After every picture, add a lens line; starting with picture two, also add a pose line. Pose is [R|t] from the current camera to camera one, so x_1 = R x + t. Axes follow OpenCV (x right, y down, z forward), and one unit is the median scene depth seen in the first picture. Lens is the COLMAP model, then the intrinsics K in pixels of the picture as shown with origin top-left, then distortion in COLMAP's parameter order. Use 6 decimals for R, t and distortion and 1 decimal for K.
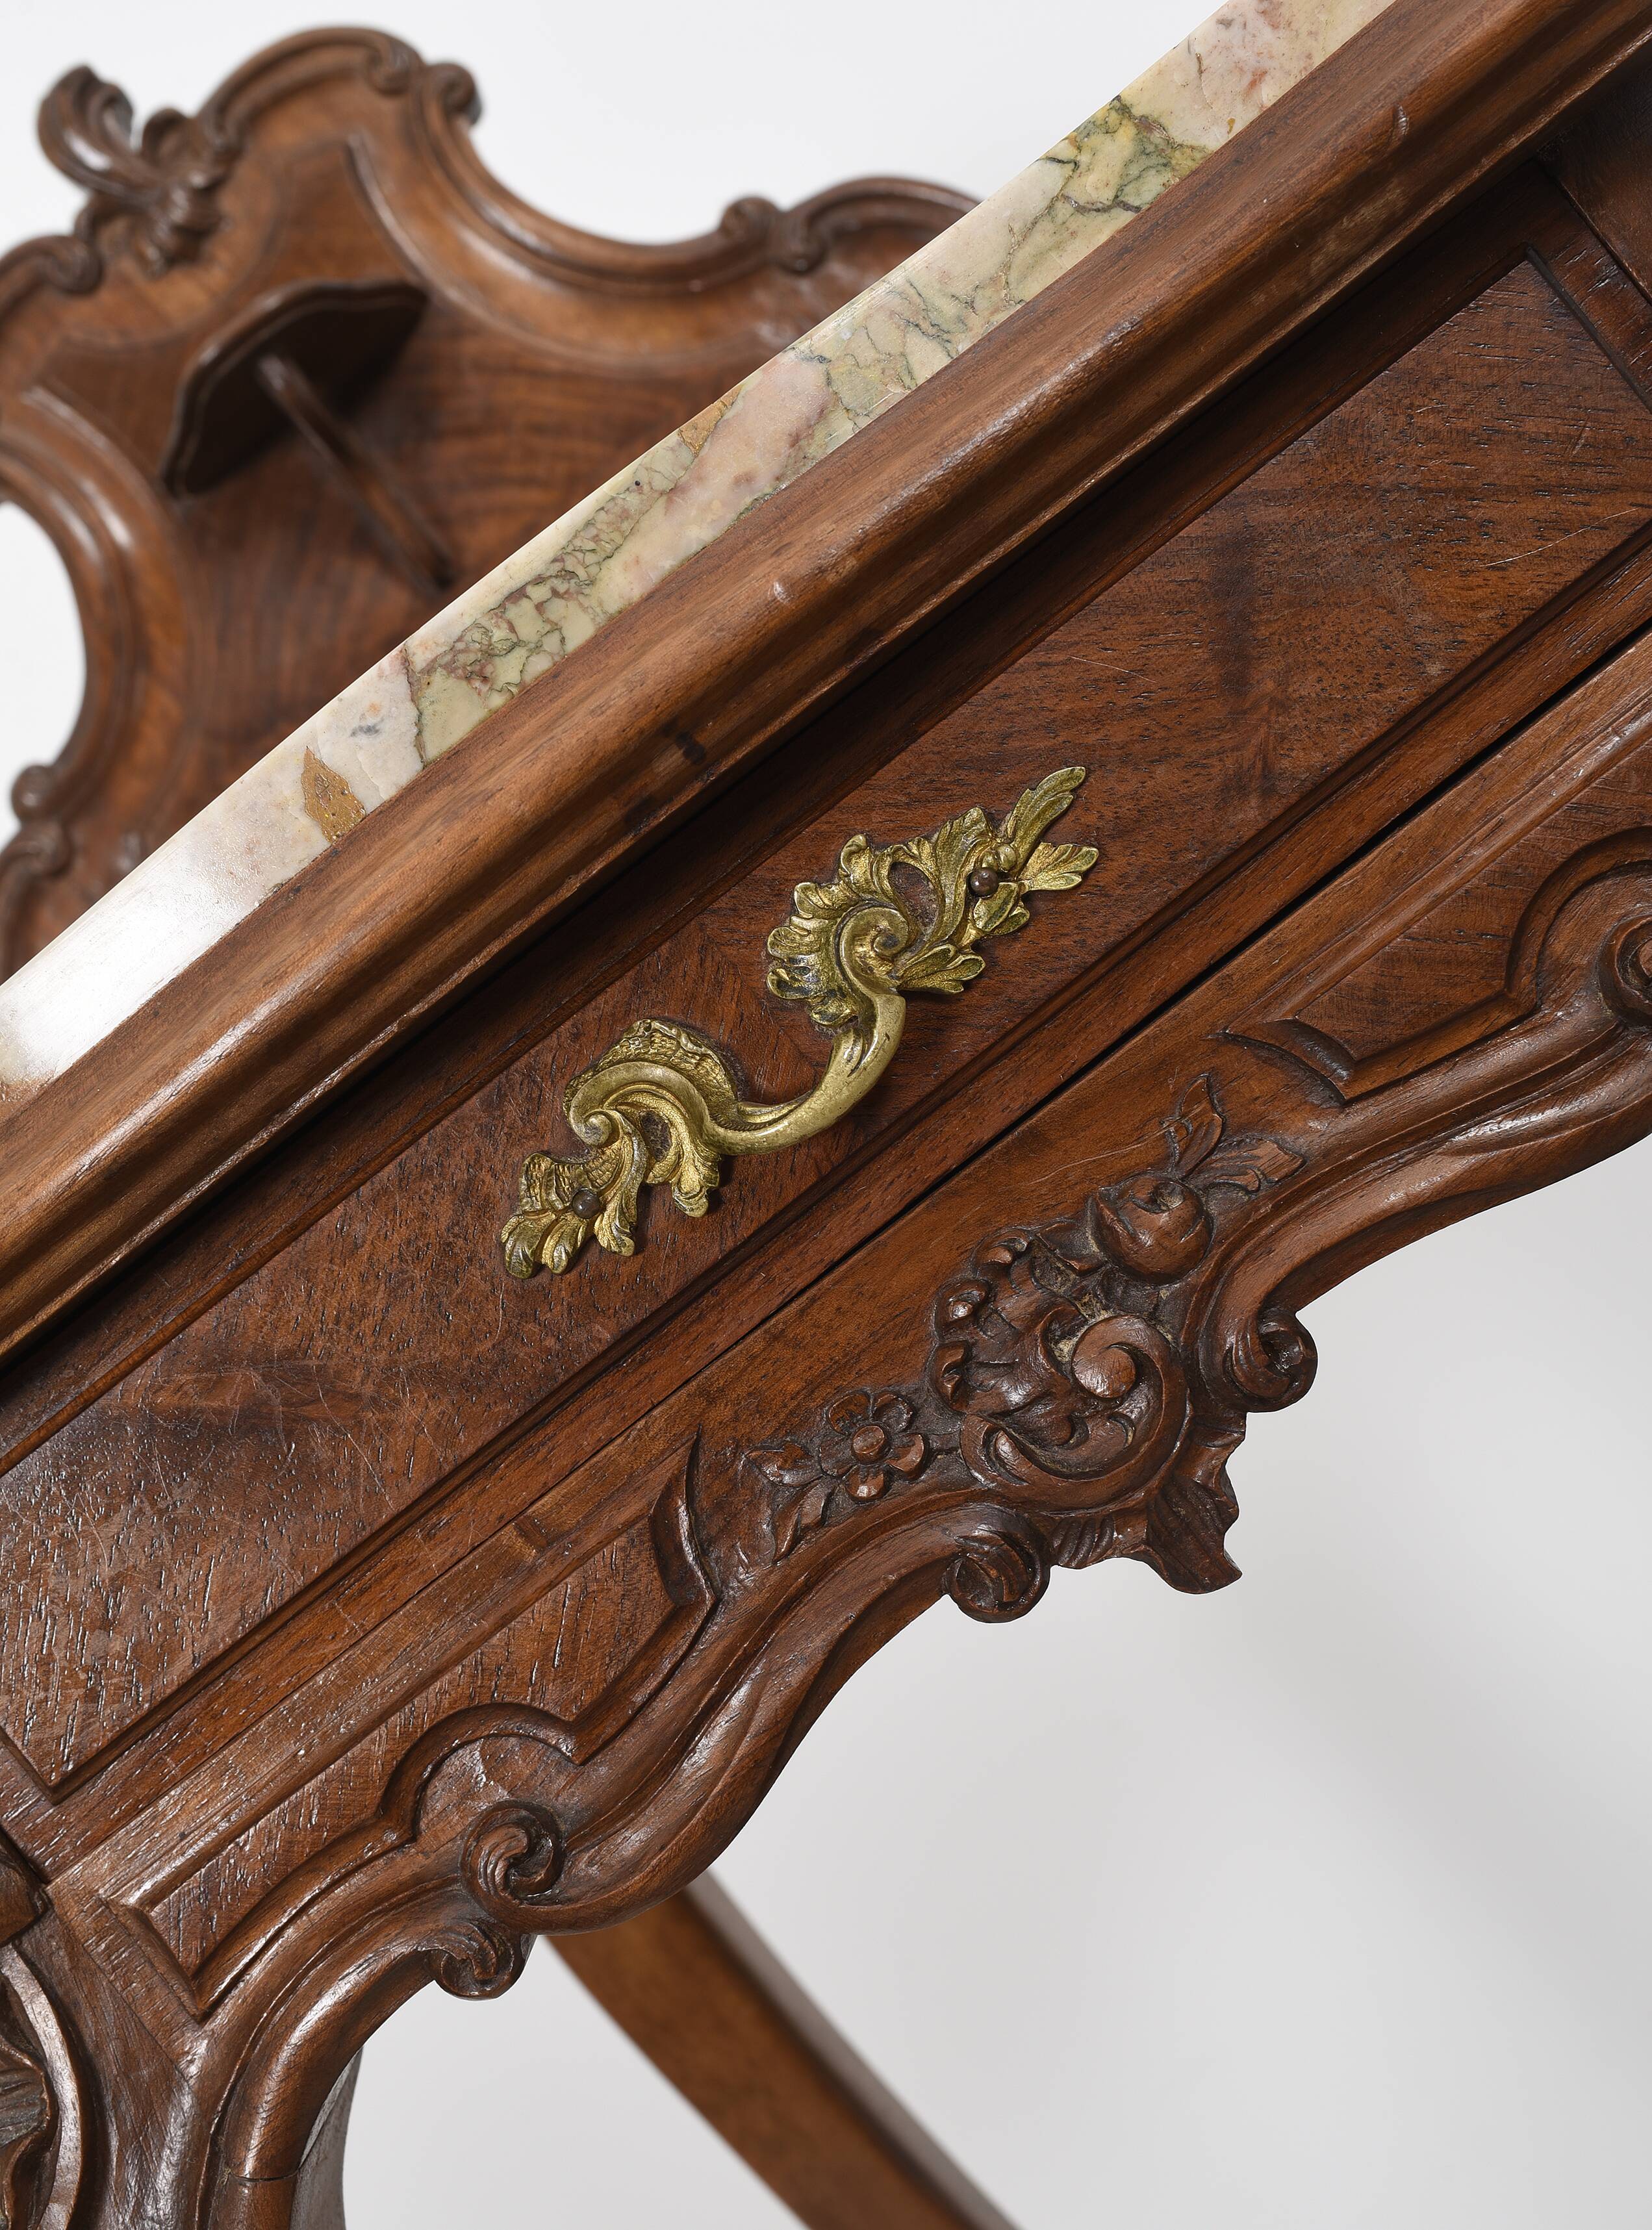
lens RADIAL K [[2531.1, 0, 826.0], [0, 2531.1, 1115.0], [0, 0, 1]] dist [-0.102321, 0.039097]
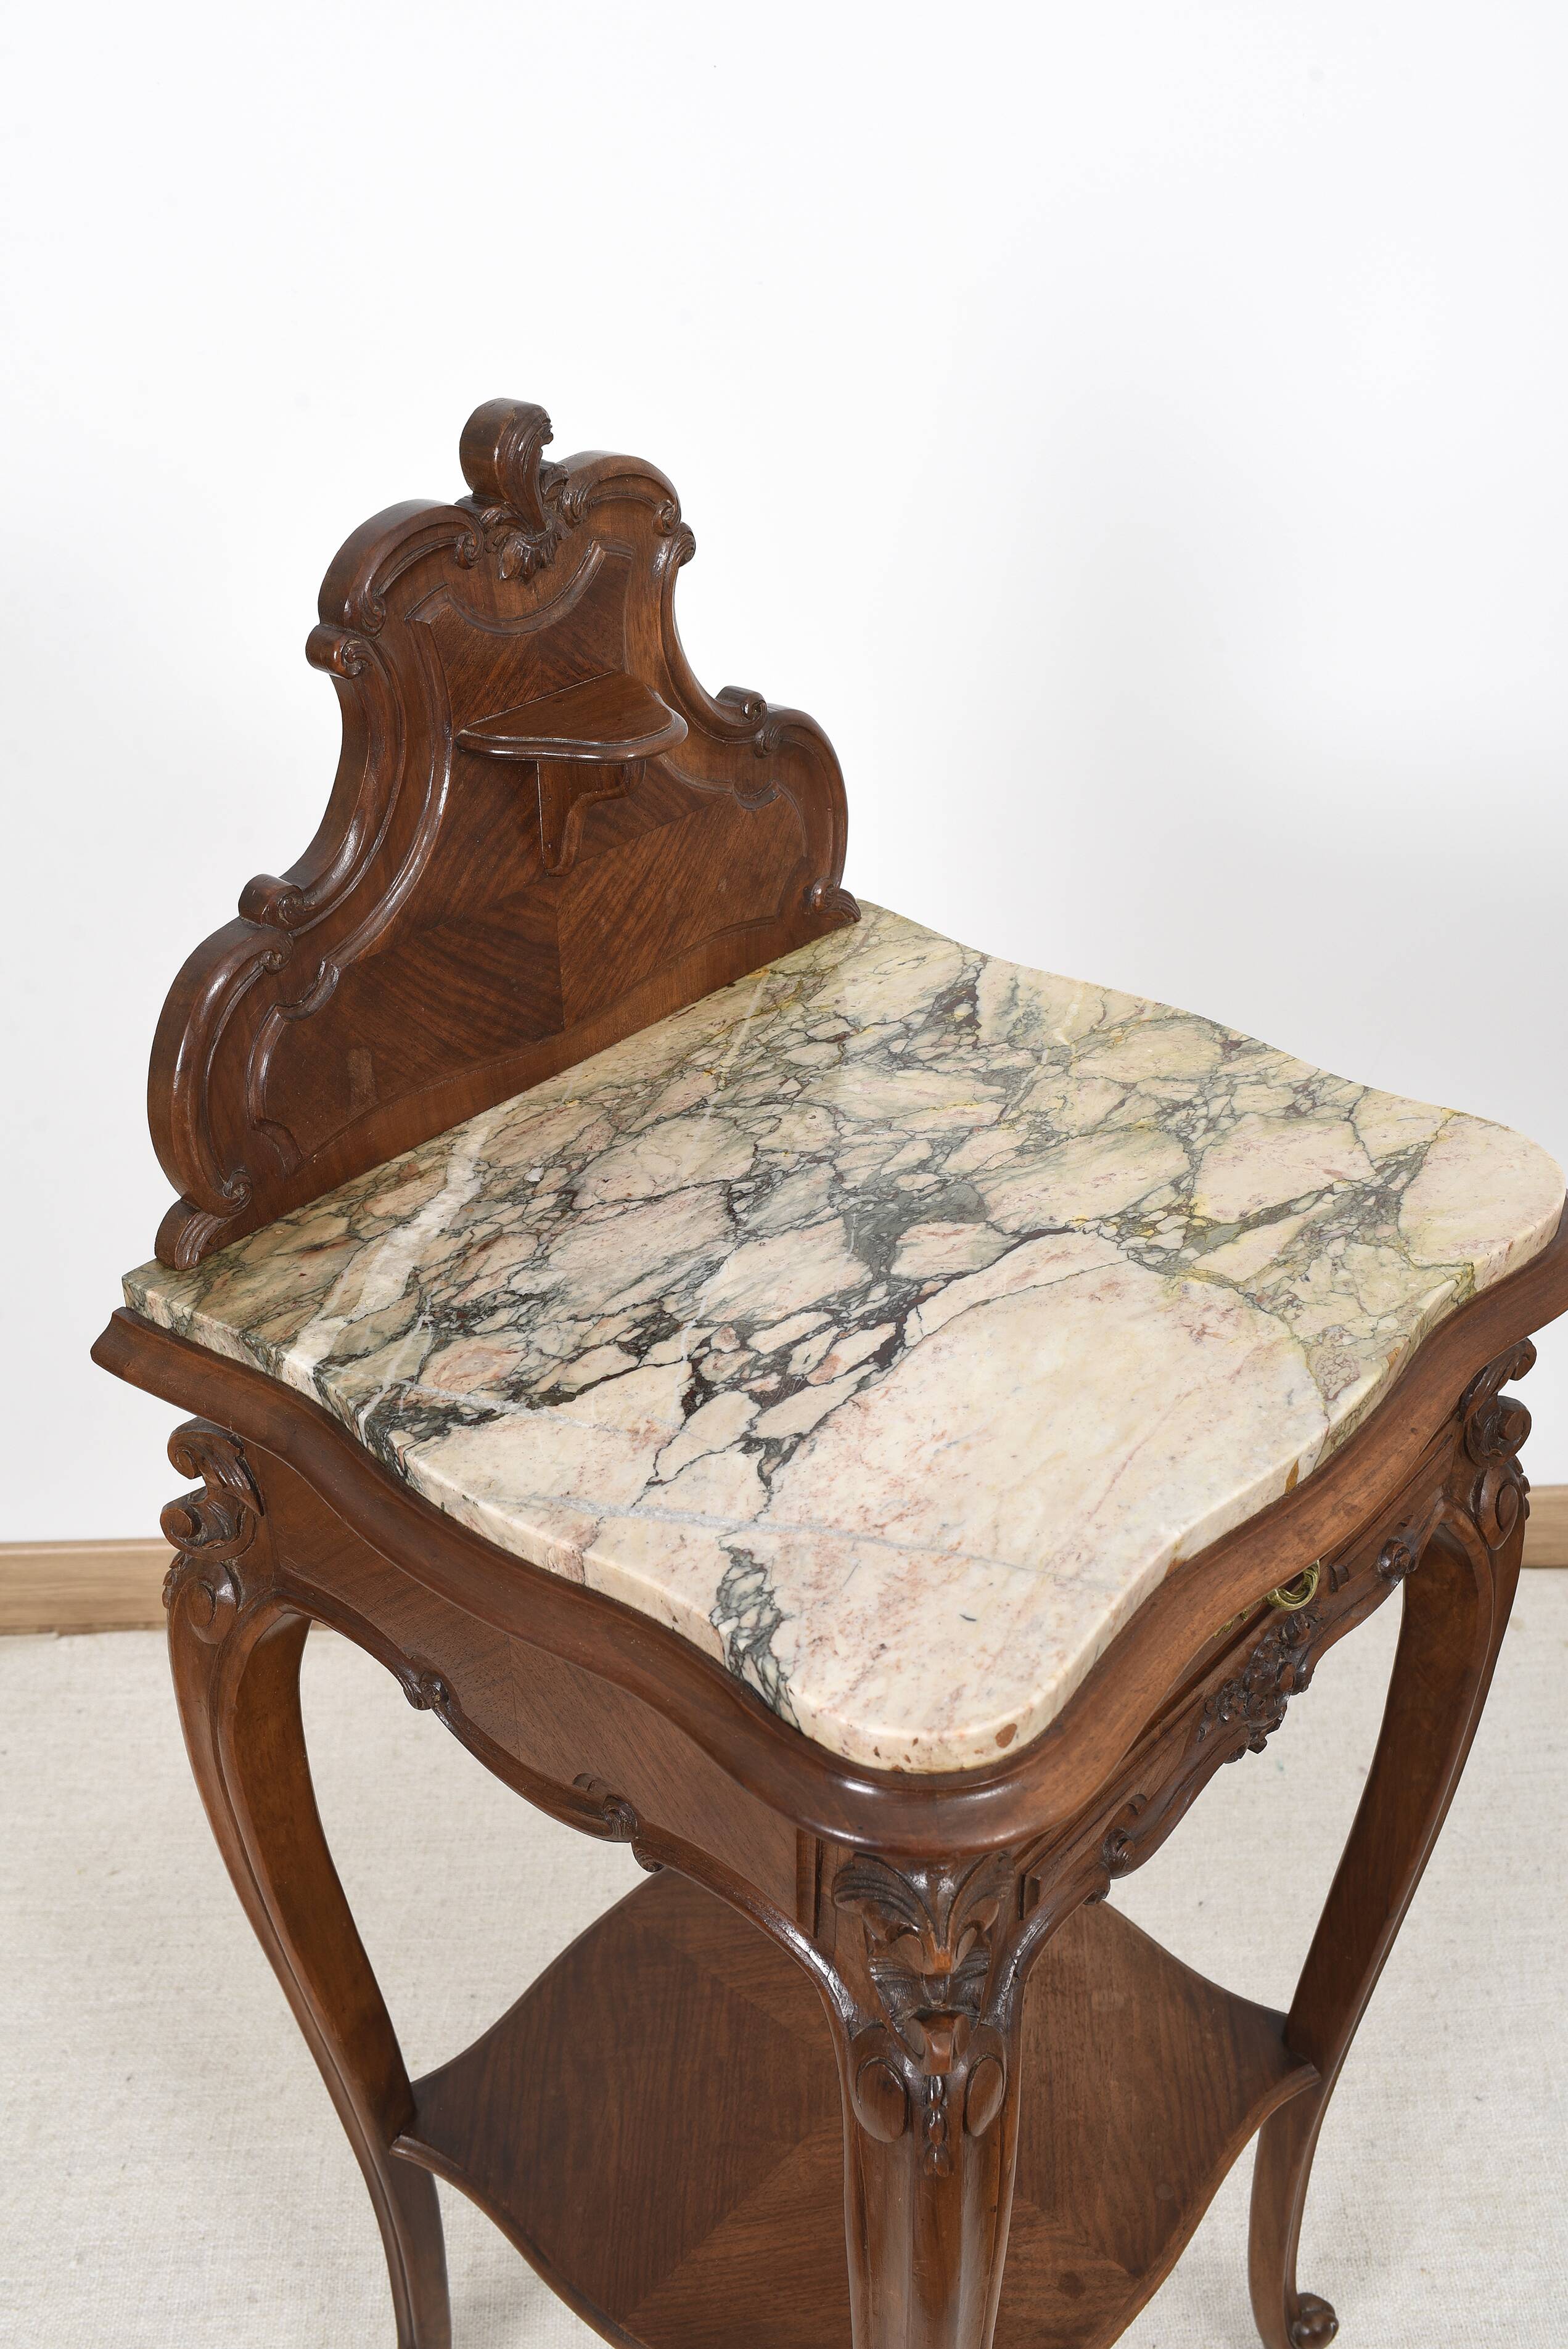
lens RADIAL K [[2311.4, 0, 784.0], [0, 2311.4, 1174.5], [0, 0, 1]] dist [-0.108001, 0.106873]
pose [[0.504704, 0.203532, 0.838957, -2.369921], [-0.381460, 0.924371, 0.005227, -0.216526], [-0.774443, -0.322666, 0.544173, 0.230964]]
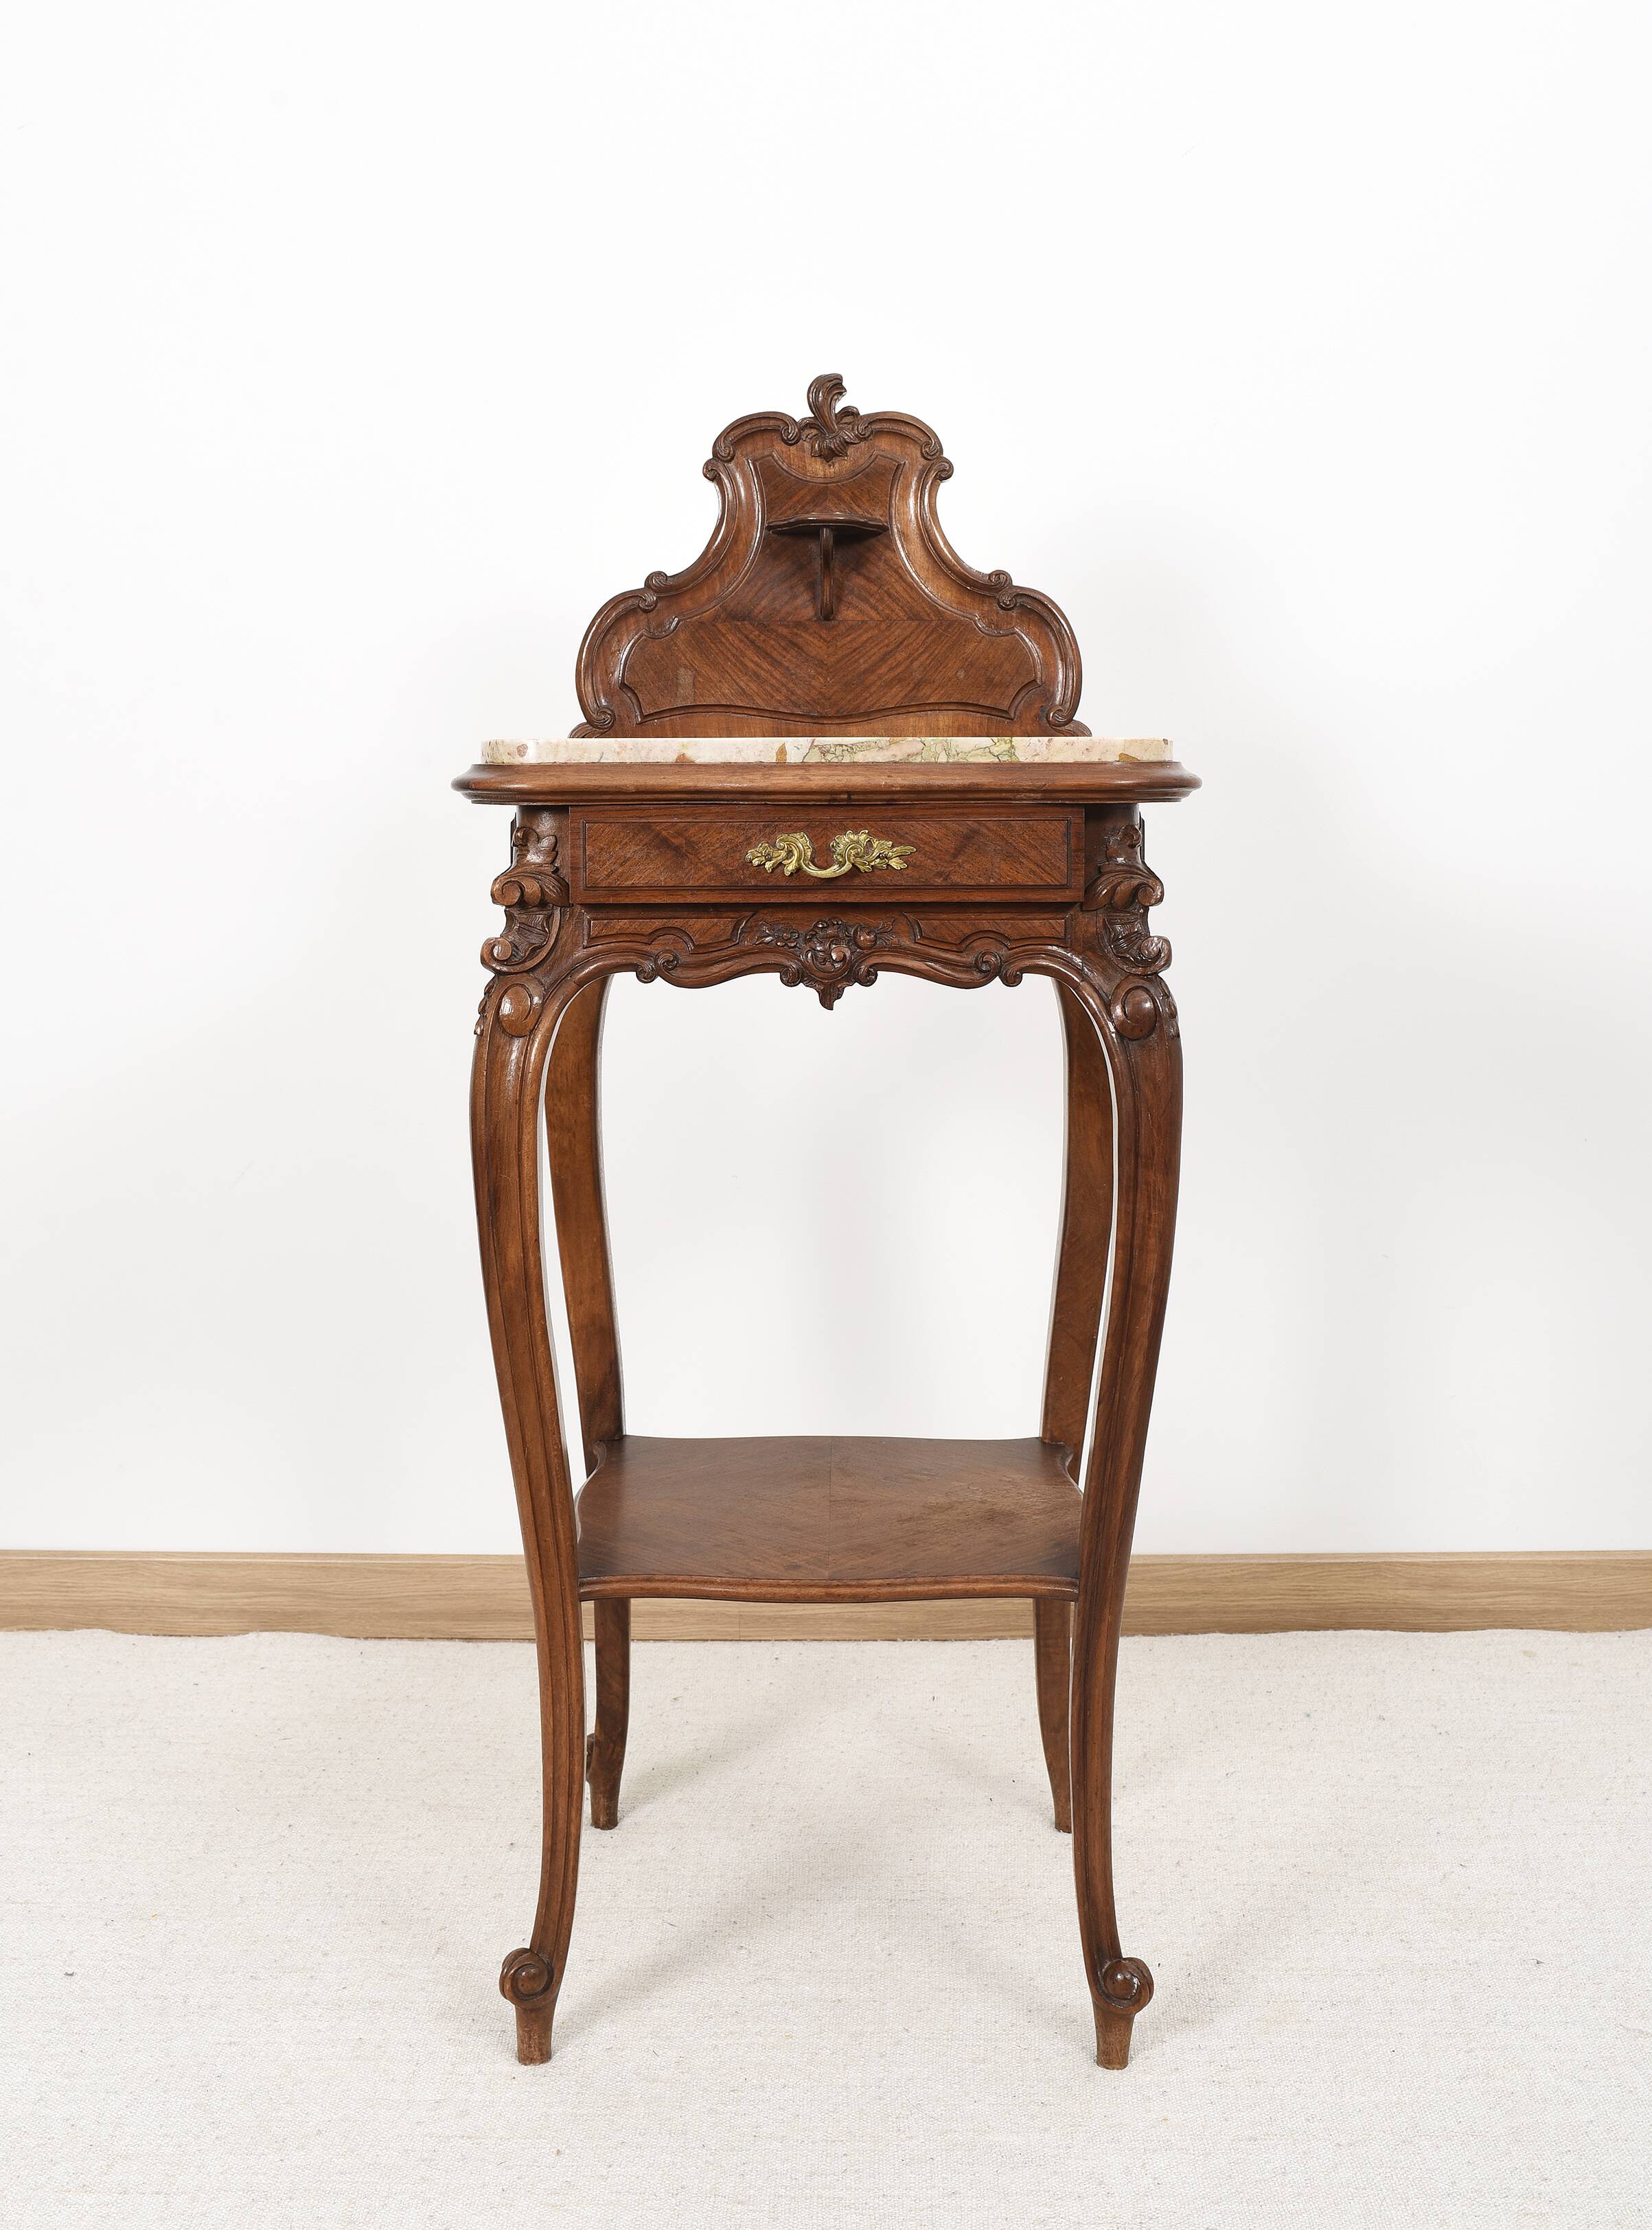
lens RADIAL K [[2566.8, 0, 828.7], [0, 2566.8, 978.6], [0, 0, 1]] dist [-0.101675, 0.100622]
pose [[0.786347, 0.615093, 0.057619, -0.142362], [-0.617537, 0.785251, 0.045056, -0.065142], [-0.017532, -0.071011, 0.997321, -3.610292]]
